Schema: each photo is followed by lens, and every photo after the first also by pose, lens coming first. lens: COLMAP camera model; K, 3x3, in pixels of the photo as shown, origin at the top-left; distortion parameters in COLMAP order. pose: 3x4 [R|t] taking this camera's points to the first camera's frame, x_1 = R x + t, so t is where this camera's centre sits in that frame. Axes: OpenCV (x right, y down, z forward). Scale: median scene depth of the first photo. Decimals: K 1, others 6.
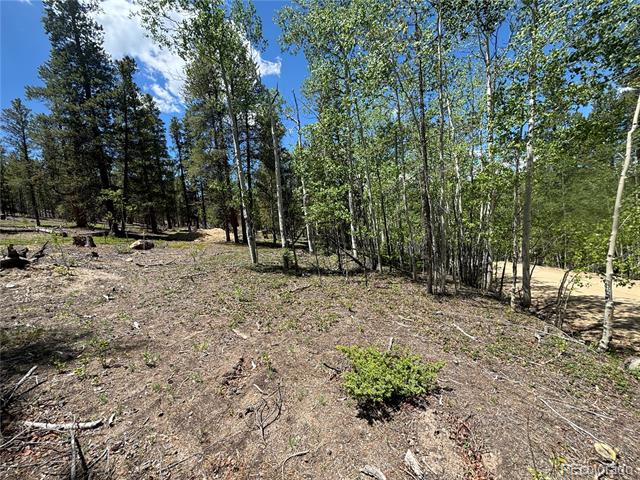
lens RADIAL K [[259.2, 0, 320.8], [0, 259.2, 240.8], [0, 0, 1]] dist [-0.000881, -0.000171]
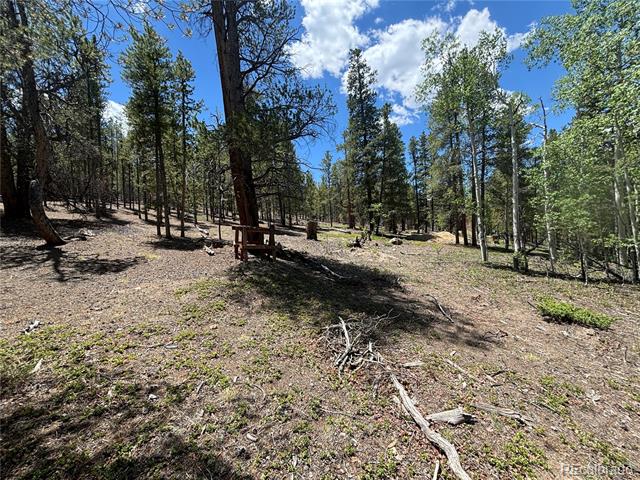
lens RADIAL K [[259.2, 0, 320.8], [0, 259.2, 240.8], [0, 0, 1]] dist [-0.000881, -0.000171]
pose [[0.690920, 0.056708, -0.720704, 0.047387], [-0.065685, 0.997719, 0.015535, 0.011600], [0.719941, 0.036606, 0.693069, -0.220464]]
